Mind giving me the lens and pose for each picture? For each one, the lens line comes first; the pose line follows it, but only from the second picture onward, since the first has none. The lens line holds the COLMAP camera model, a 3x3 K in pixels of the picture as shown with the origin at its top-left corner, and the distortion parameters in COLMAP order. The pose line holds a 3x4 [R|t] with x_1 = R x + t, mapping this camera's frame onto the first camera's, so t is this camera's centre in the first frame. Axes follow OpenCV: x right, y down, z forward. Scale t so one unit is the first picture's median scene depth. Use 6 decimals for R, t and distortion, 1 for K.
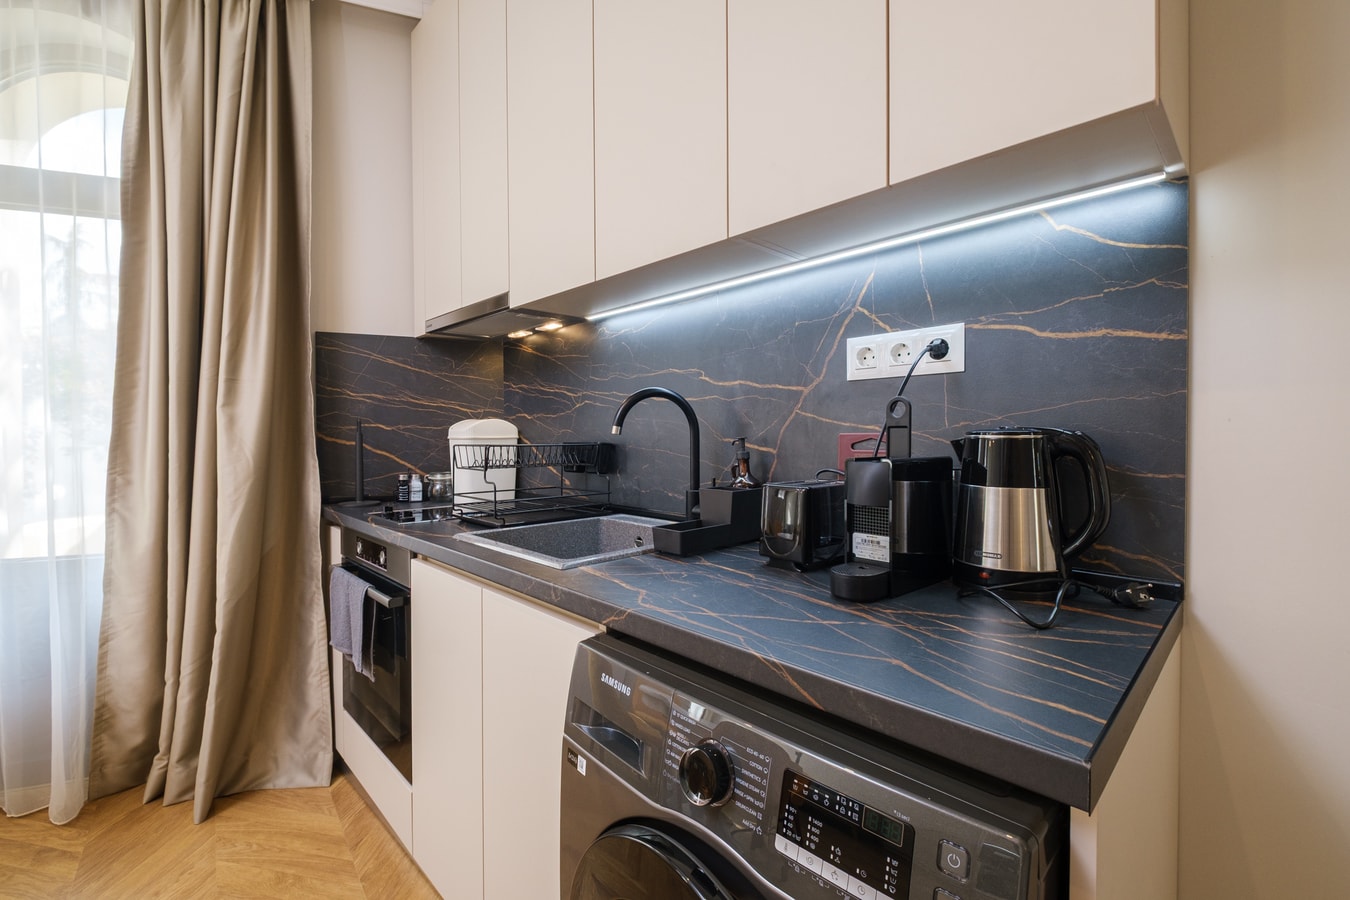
lens RADIAL K [[579.6, 0, 667.8], [0, 579.6, 436.0], [0, 0, 1]] dist [-0.005149, -0.001759]
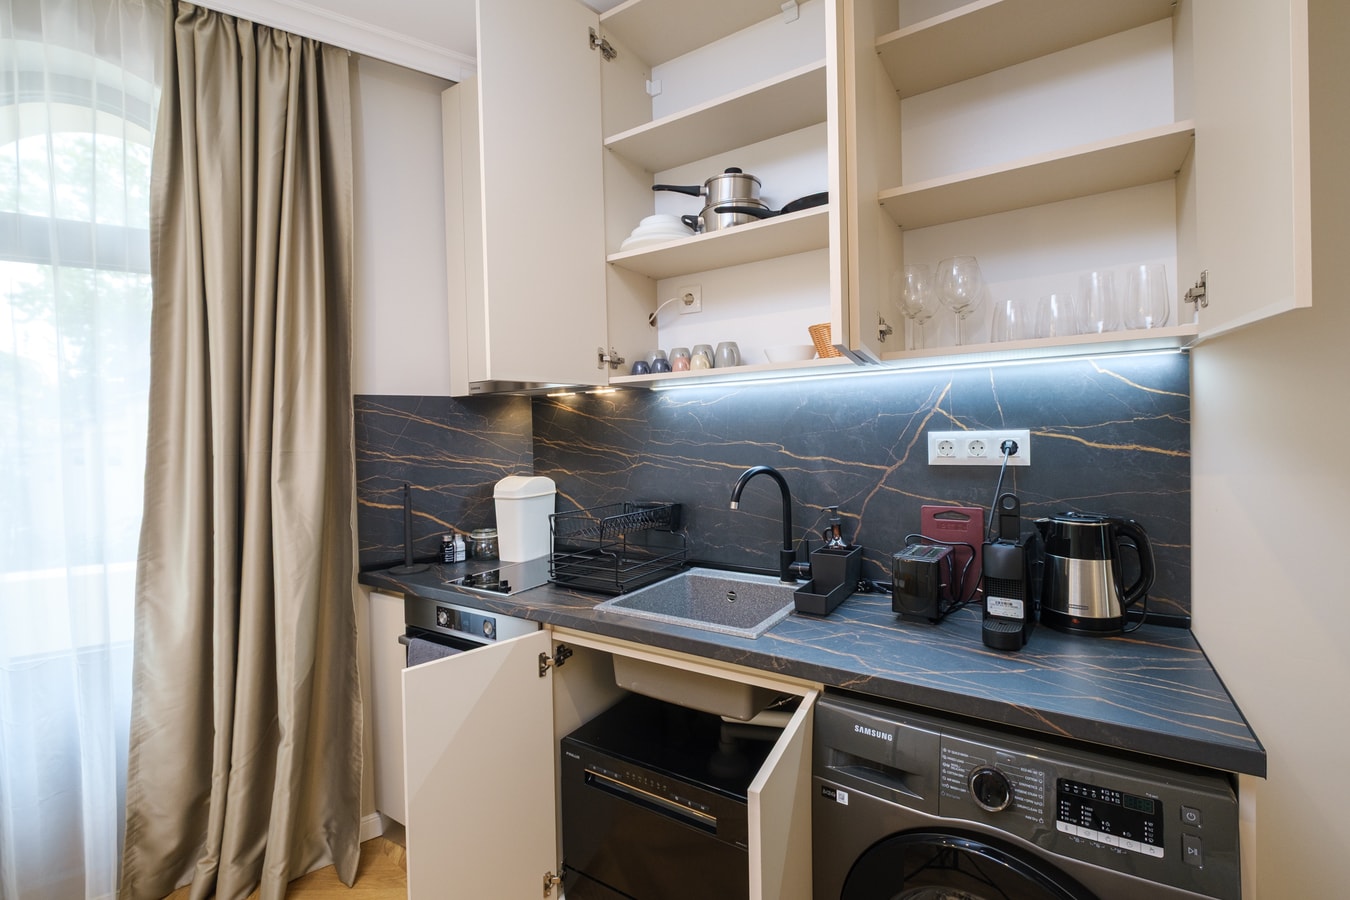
lens RADIAL K [[579.6, 0, 702.1], [0, 579.6, 444.9], [0, 0, 1]] dist [-0.005149, -0.001759]
pose [[0.975137, -0.019269, 0.220762, -0.408836], [0.020333, 0.999790, -0.002545, -0.130604], [-0.220667, 0.006971, 0.975324, -0.120221]]
